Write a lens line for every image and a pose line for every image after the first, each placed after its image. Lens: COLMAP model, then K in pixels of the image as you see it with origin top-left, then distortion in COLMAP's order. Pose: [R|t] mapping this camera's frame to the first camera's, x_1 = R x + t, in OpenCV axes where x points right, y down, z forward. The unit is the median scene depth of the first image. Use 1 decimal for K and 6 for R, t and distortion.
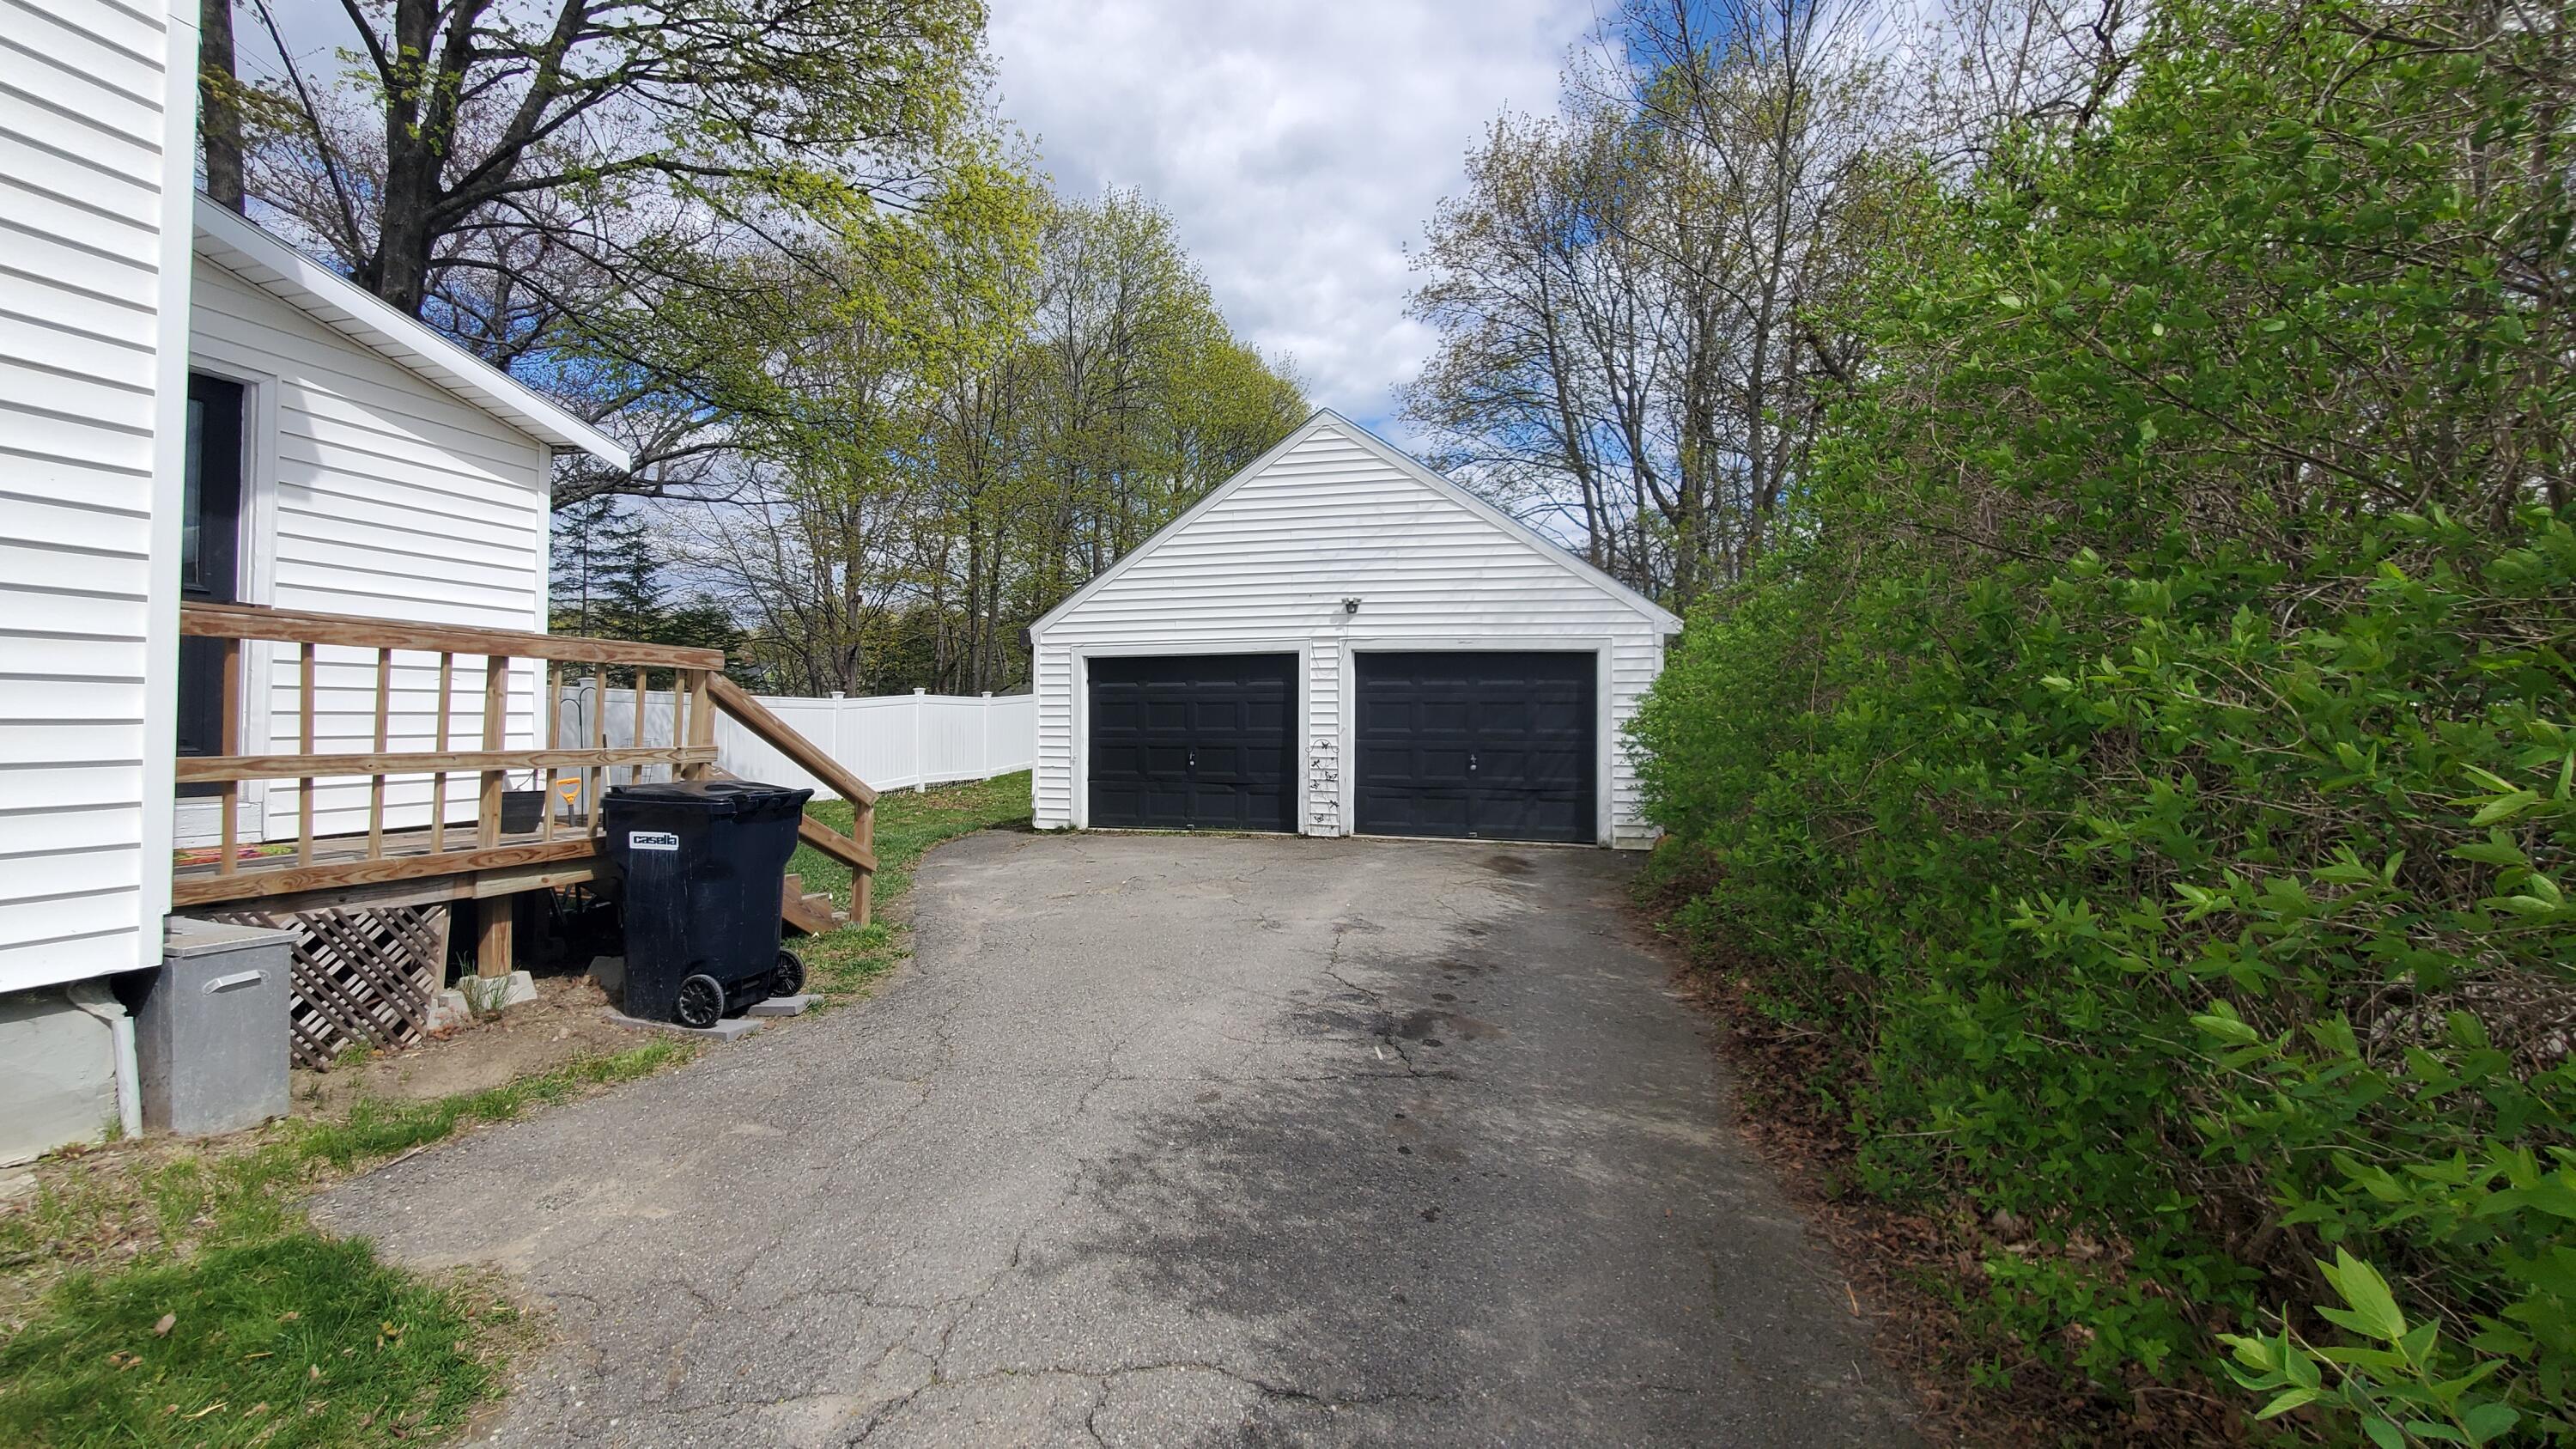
lens RADIAL K [[1014.8, 0, 1299.9], [0, 1014.8, 707.7], [0, 0, 1]] dist [0.013722, -0.000187]
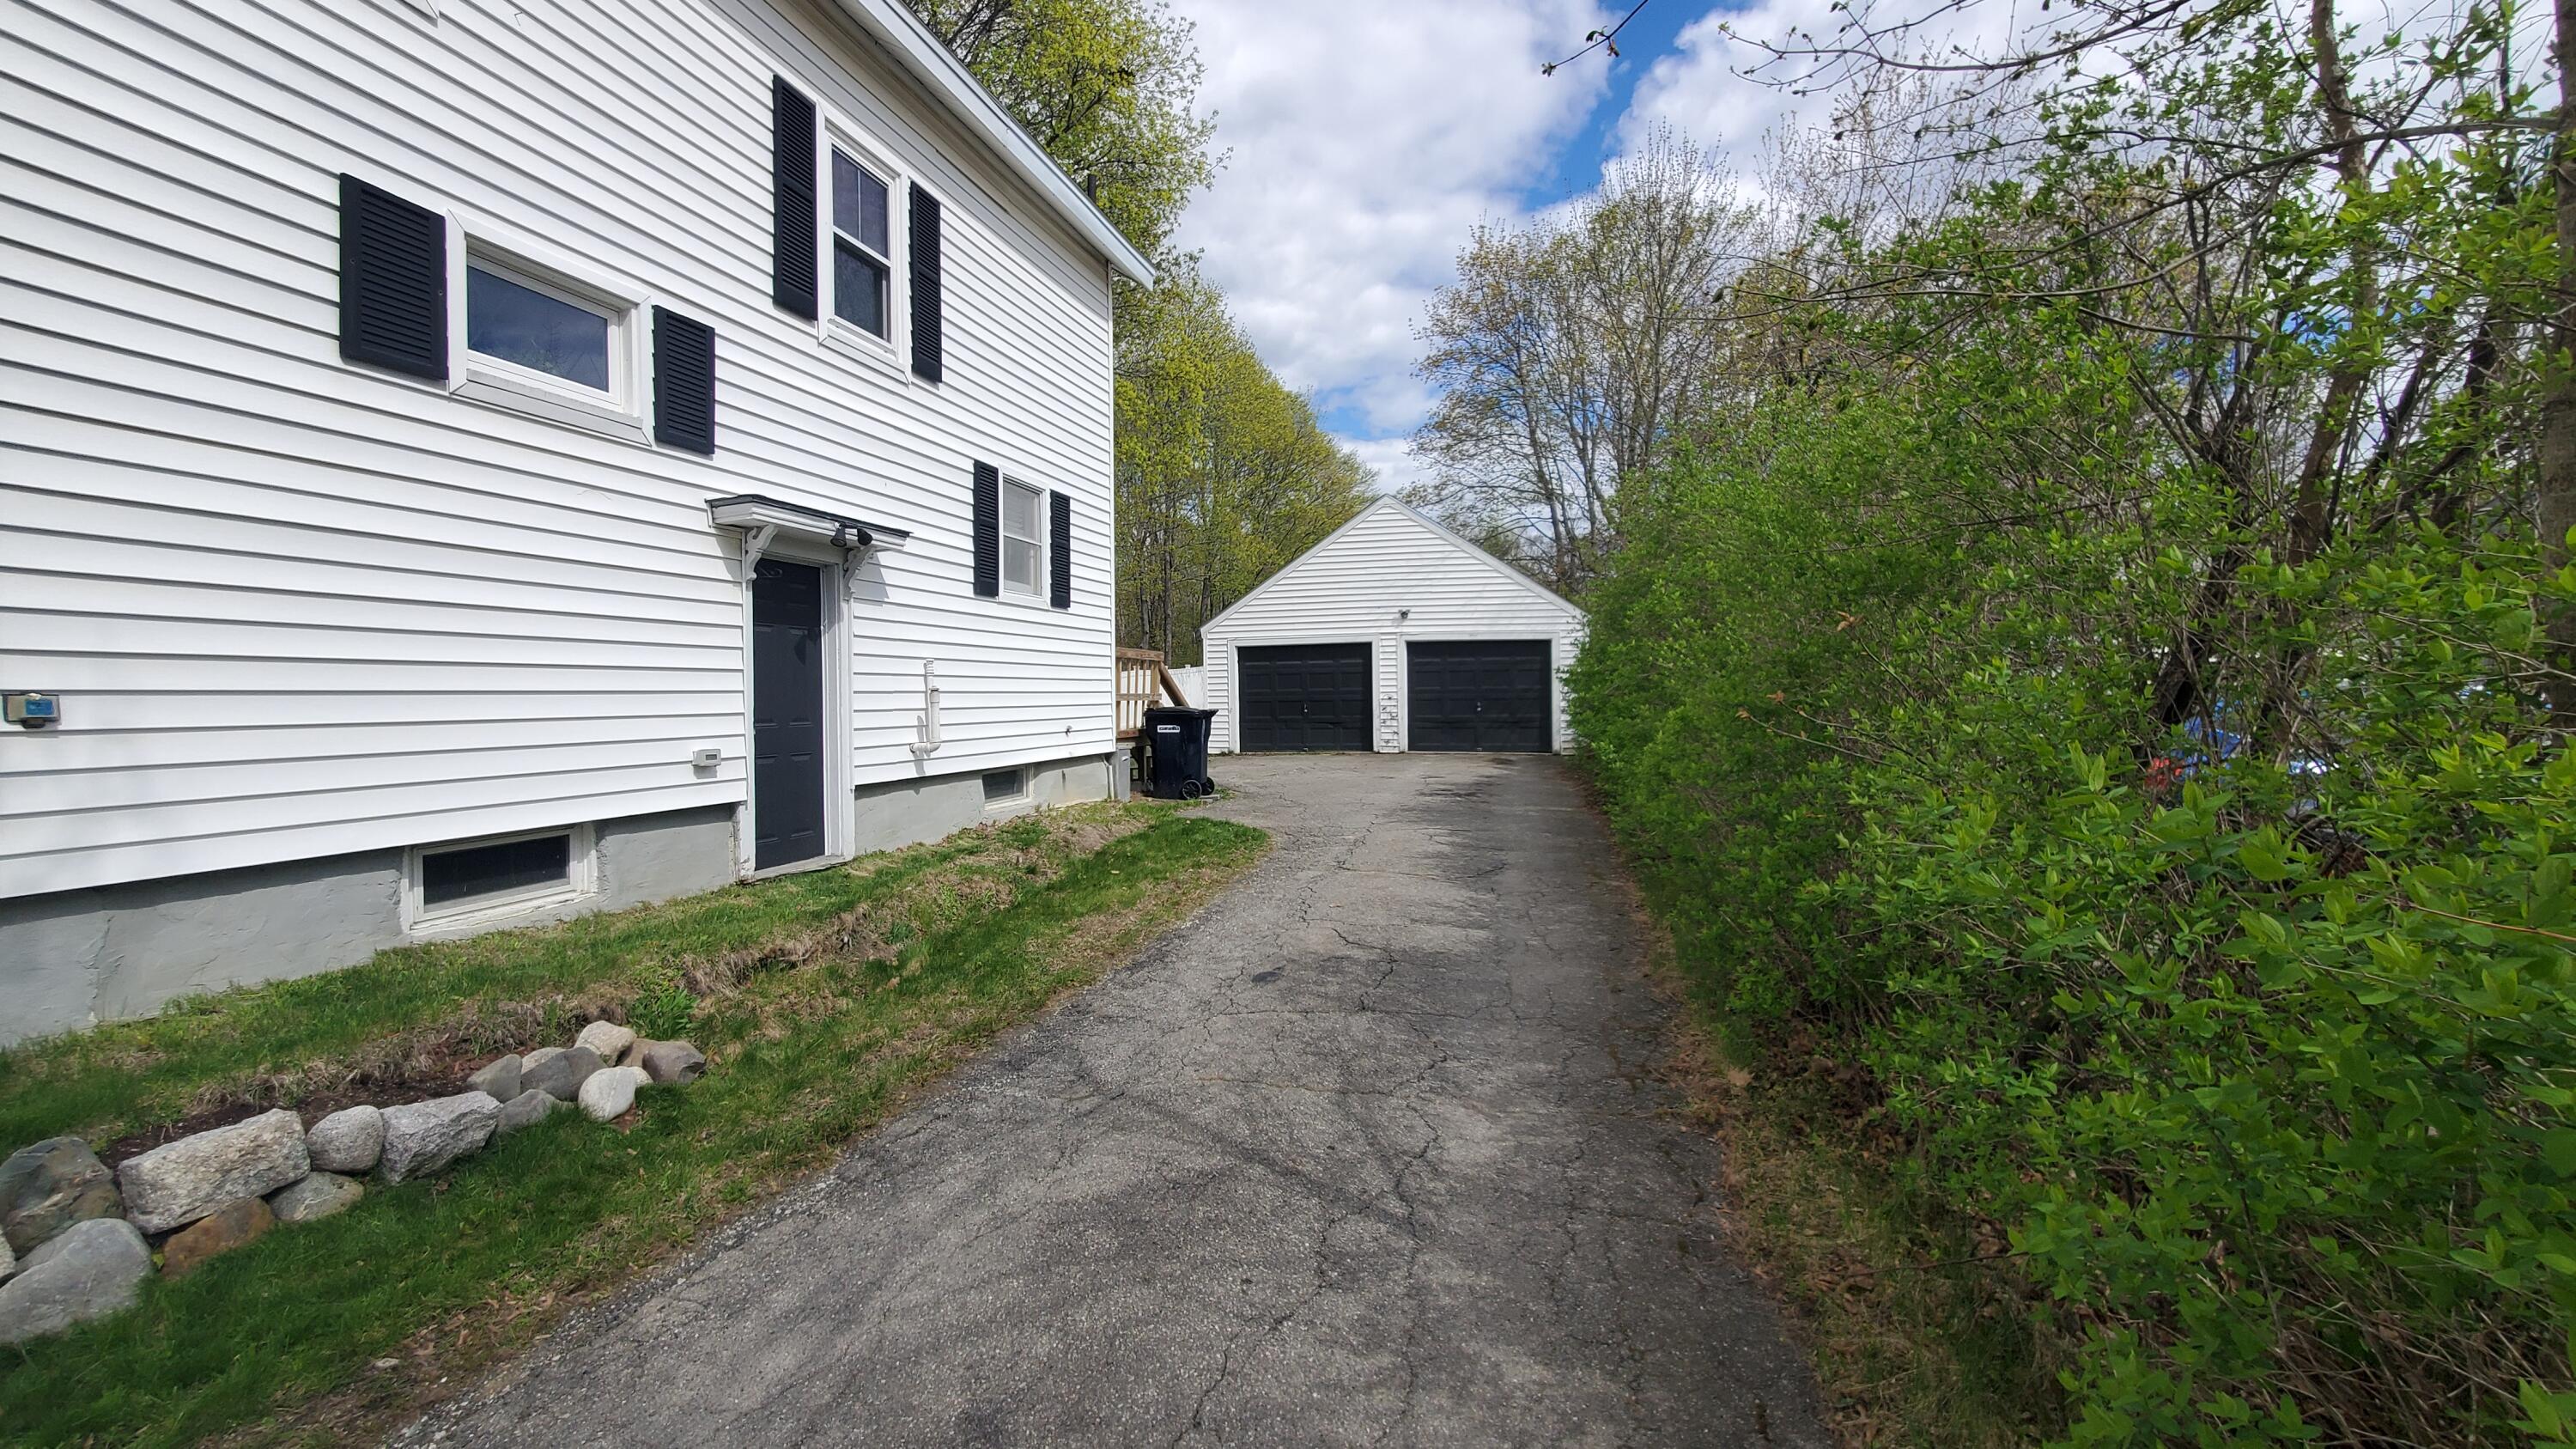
lens RADIAL K [[1027.7, 0, 1306.7], [0, 1027.7, 707.3], [0, 0, 1]] dist [0.000799, -0.002730]
pose [[0.999533, -0.015434, 0.026381, -0.152526], [0.014824, 0.999622, 0.023134, 0.010842], [-0.026728, -0.022733, 0.999384, -0.668511]]
